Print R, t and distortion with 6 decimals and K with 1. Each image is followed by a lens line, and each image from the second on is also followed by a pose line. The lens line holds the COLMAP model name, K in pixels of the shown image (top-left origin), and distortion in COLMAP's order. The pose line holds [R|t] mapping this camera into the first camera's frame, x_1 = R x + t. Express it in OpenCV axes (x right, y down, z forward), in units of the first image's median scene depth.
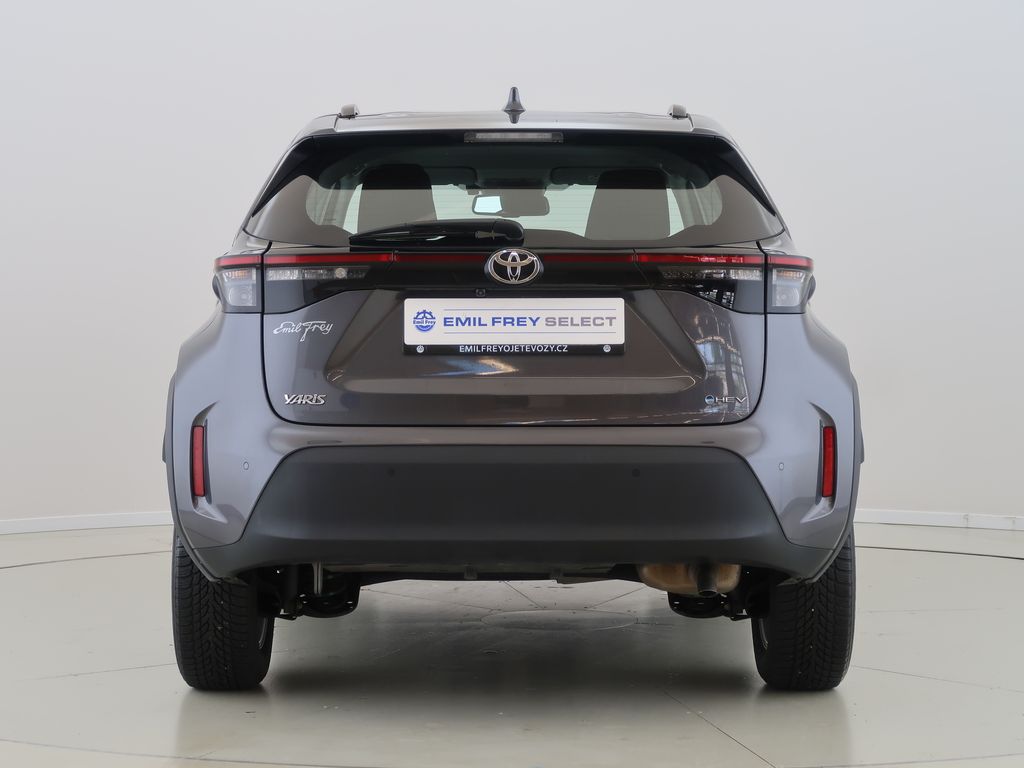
lens RADIAL K [[785.7, 0, 502.5], [0, 785.7, 376.9], [0, 0, 1]] dist [-0.005917, 0.003251]
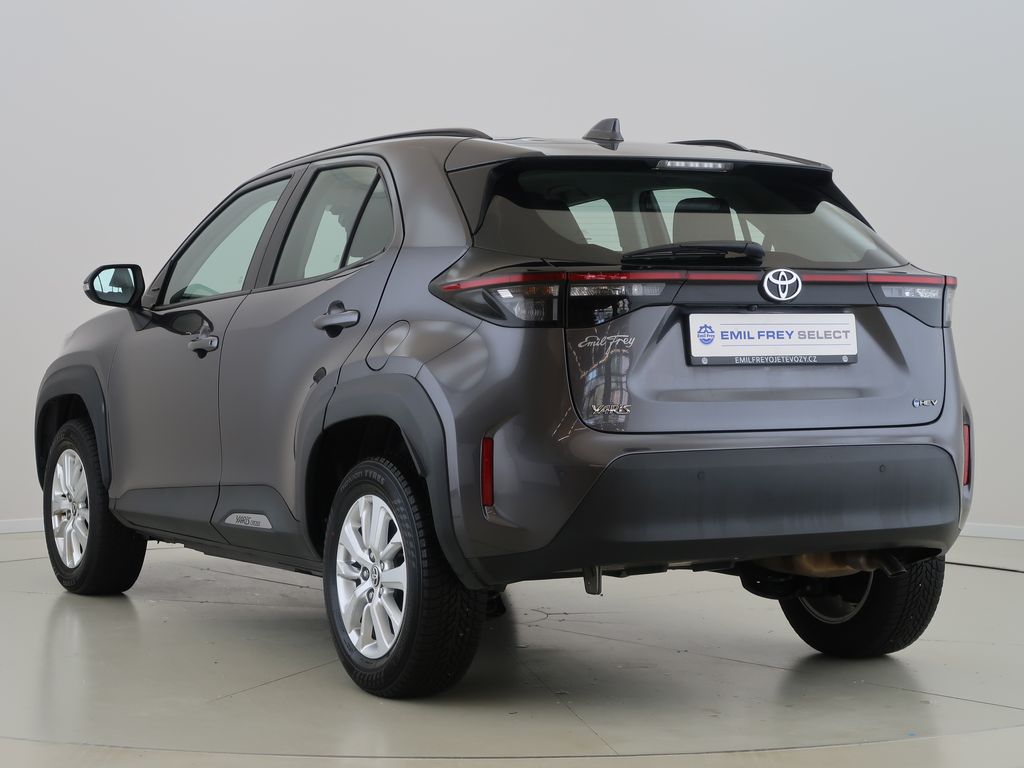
lens RADIAL K [[750.0, 0, 512.6], [0, 750.0, 381.7], [0, 0, 1]] dist [-0.054267, 0.003219]
pose [[0.989536, -0.015048, 0.143501, -0.496327], [0.016265, 0.999841, -0.007307, -0.003583], [-0.143368, 0.009565, 0.989623, 0.024605]]
